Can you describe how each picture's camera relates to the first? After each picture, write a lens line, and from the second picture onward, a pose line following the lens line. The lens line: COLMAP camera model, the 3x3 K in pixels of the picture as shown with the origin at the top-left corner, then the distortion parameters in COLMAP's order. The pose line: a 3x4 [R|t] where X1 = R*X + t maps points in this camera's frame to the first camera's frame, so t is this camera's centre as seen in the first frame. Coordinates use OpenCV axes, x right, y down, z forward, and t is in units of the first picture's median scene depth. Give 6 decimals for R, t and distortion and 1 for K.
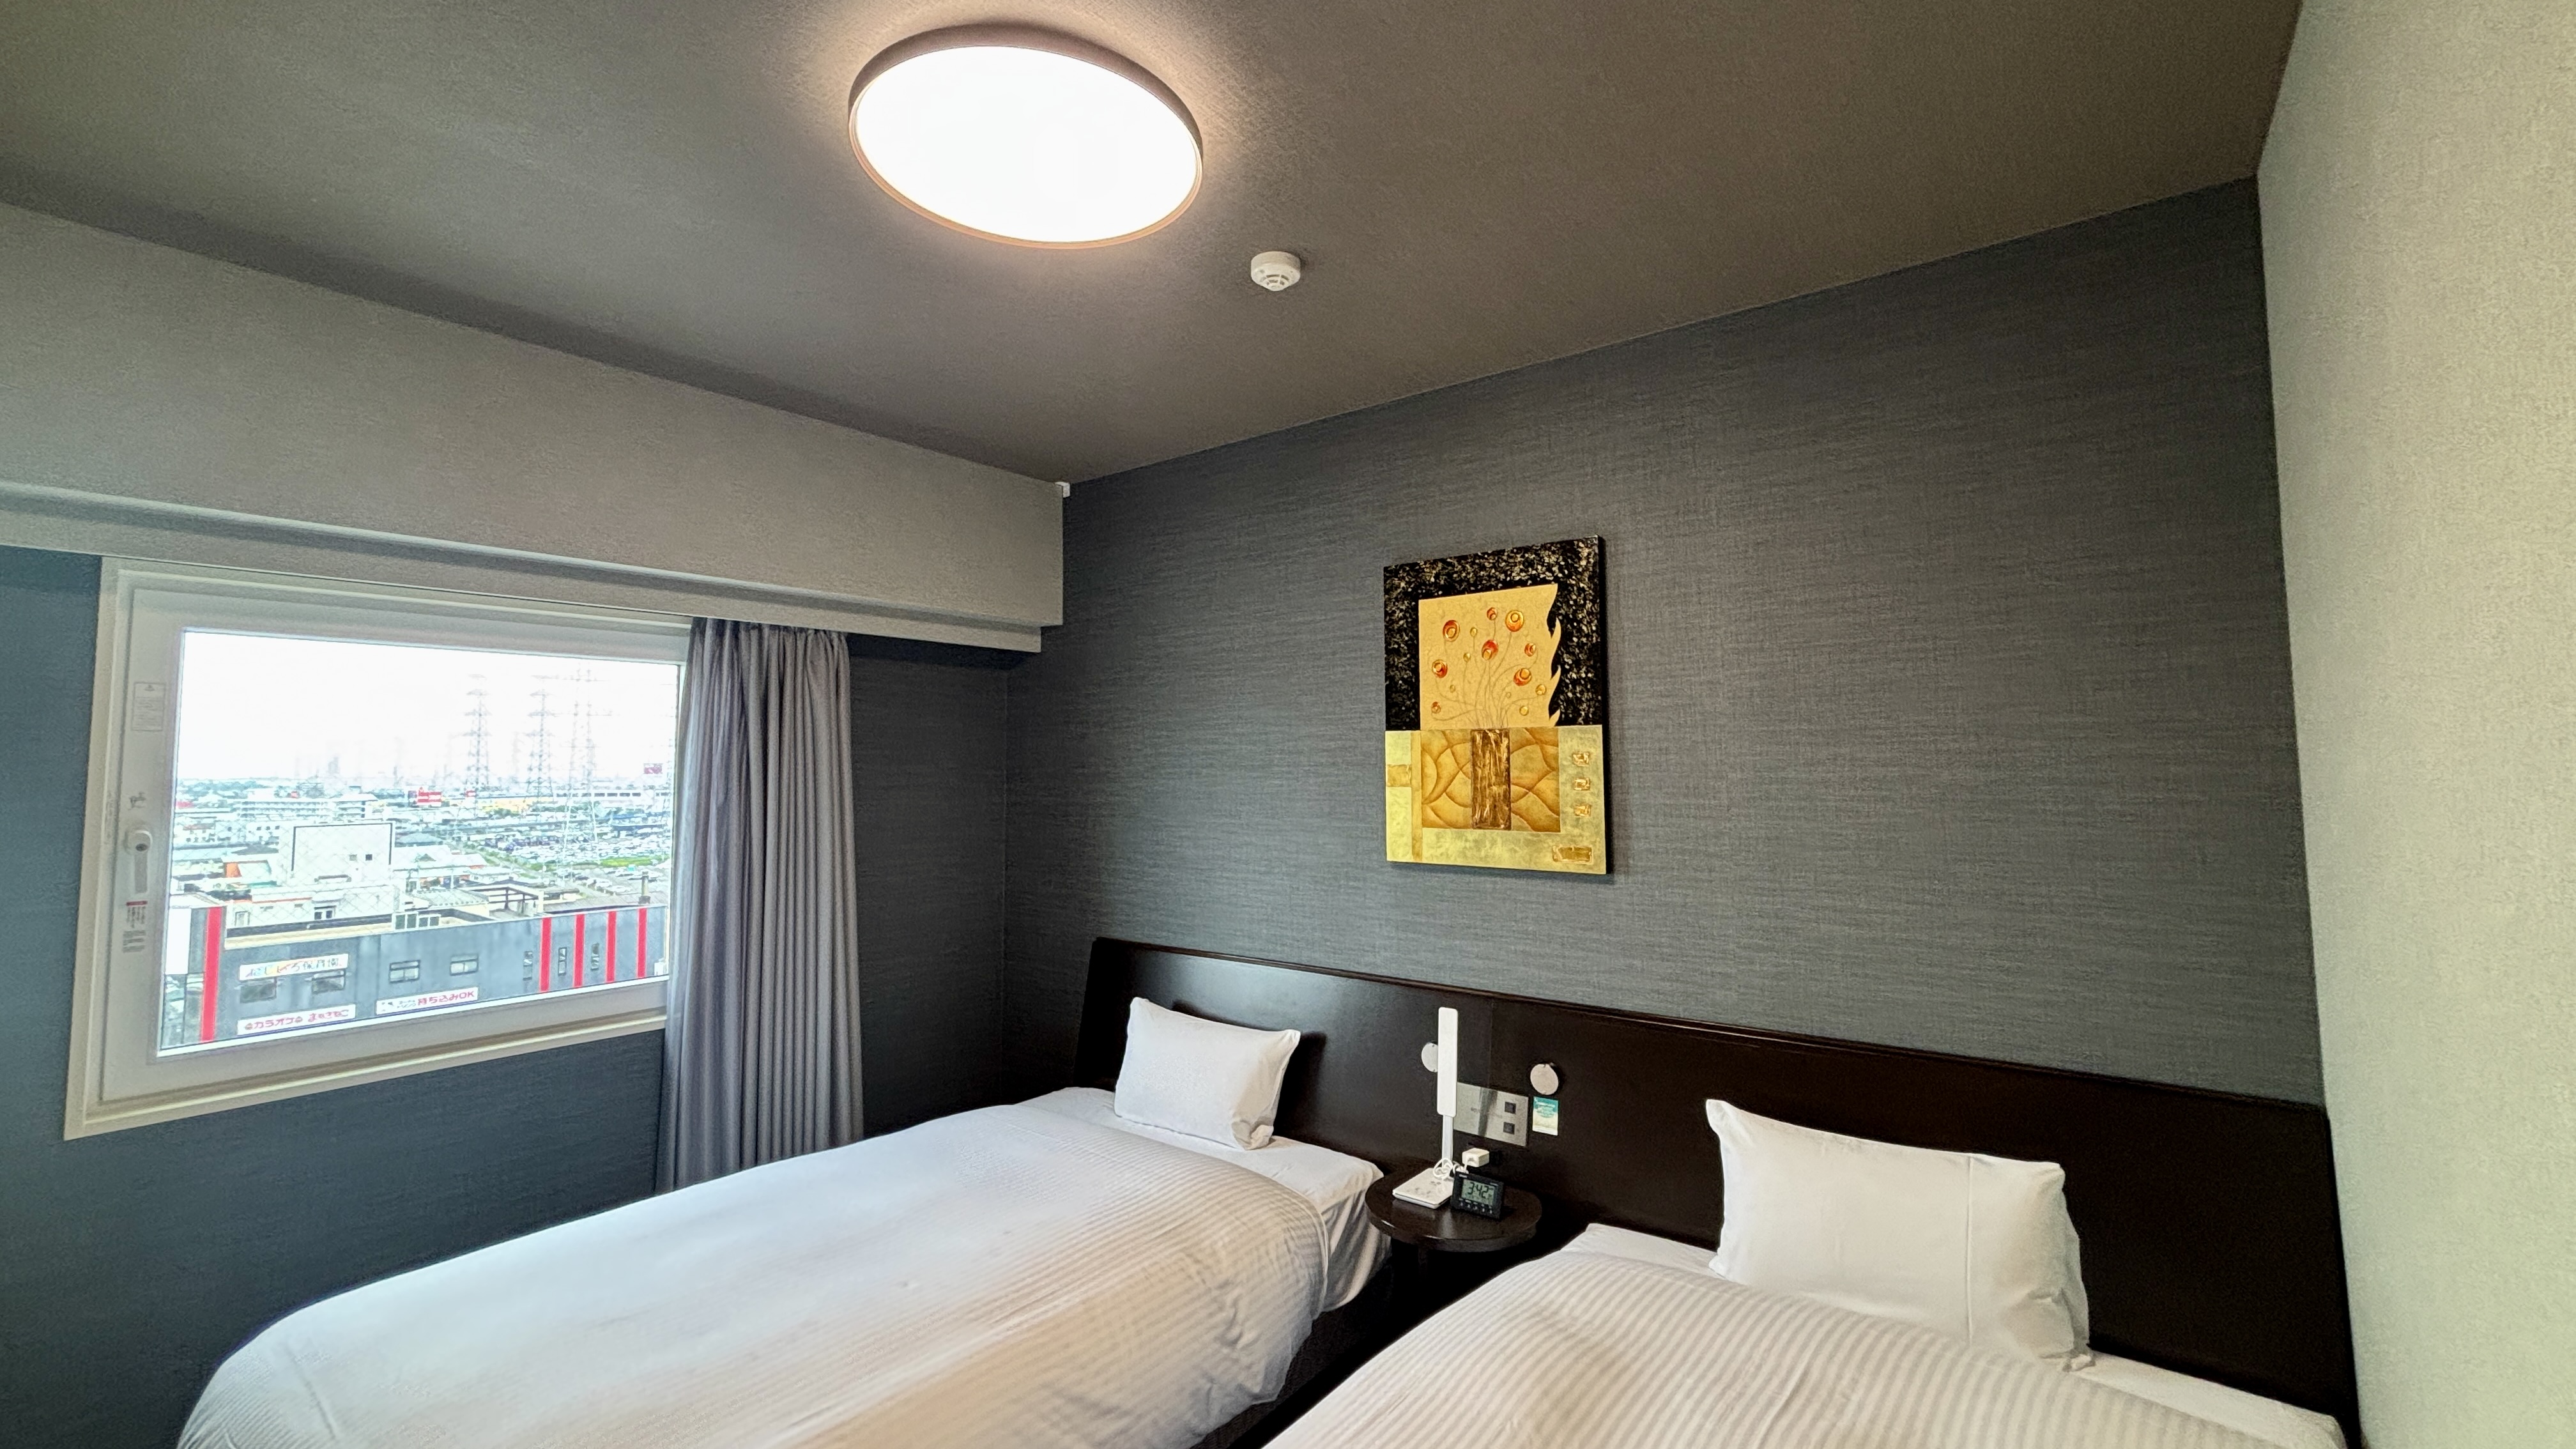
lens RADIAL K [[1048.1, 0, 1249.6], [0, 1048.1, 712.1], [0, 0, 1]] dist [-0.012532, -0.000017]
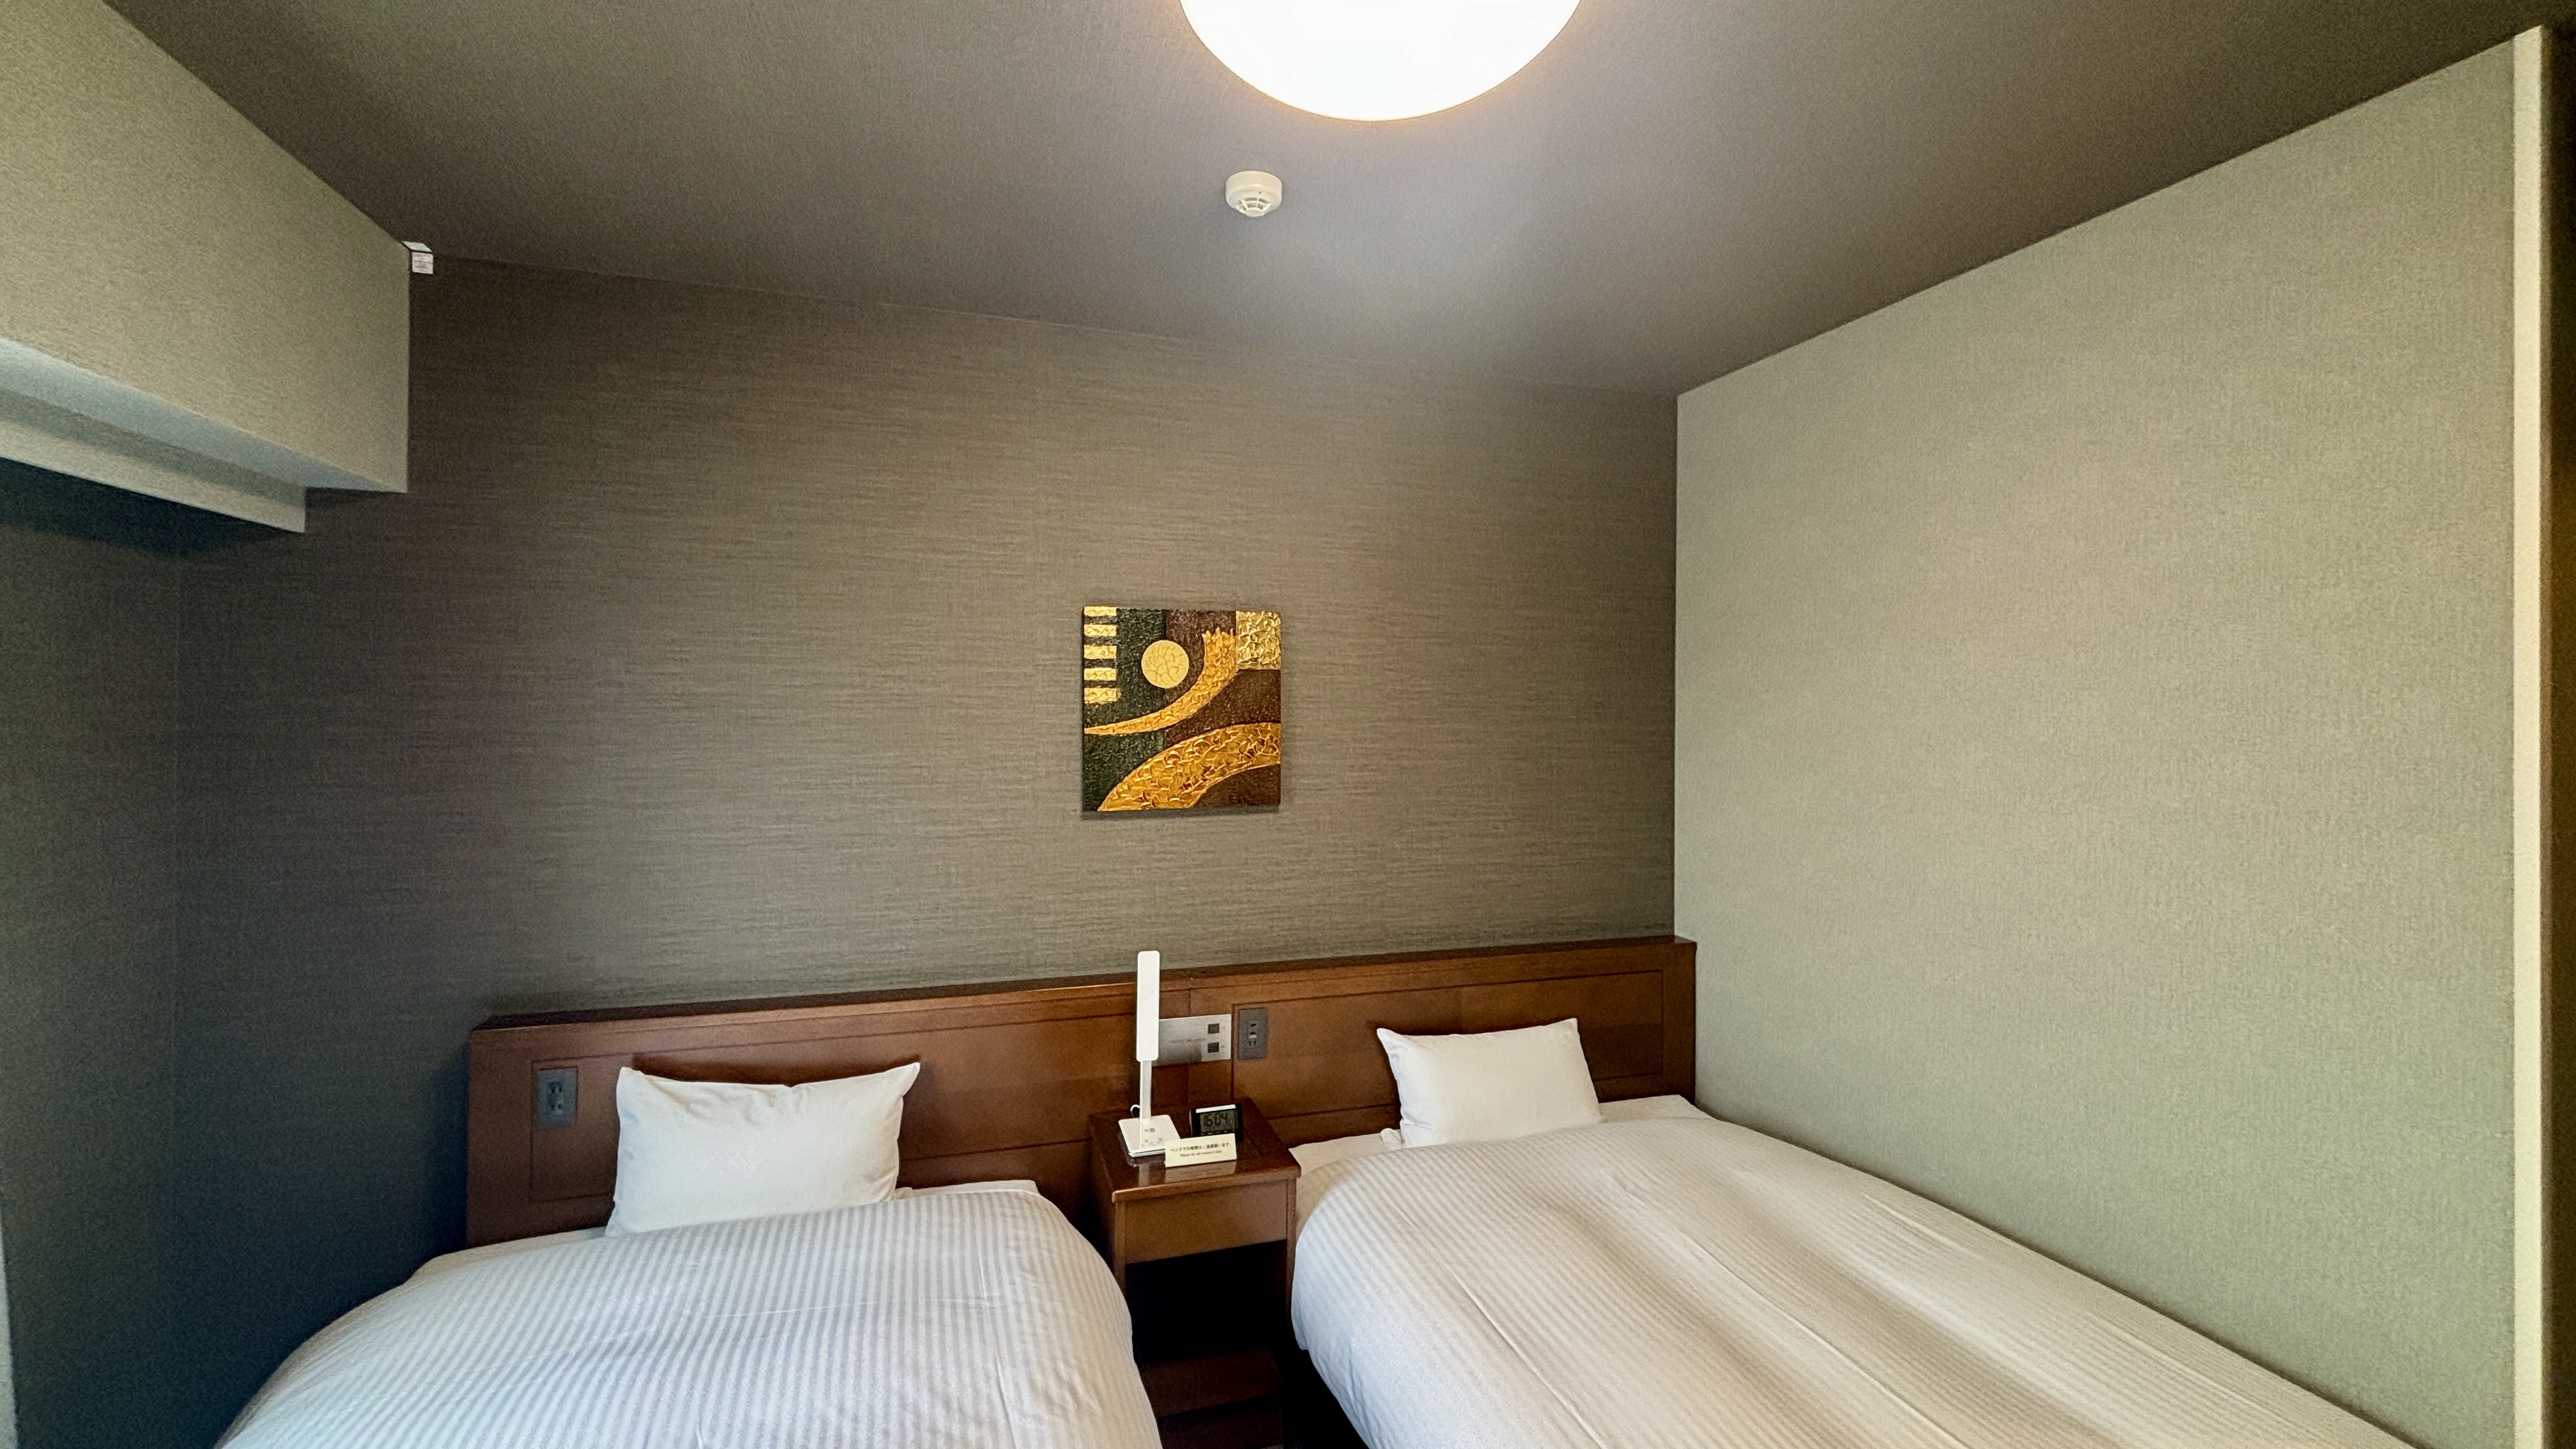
lens RADIAL K [[1061.7, 0, 1288.0], [0, 1061.7, 724.5], [0, 0, 1]] dist [0.000107, 0.000042]
pose [[0.534197, -0.000827, 0.845359, -0.414493], [-0.058388, 0.997575, 0.037872, -0.009485], [-0.843341, -0.069590, 0.532854, 0.274957]]
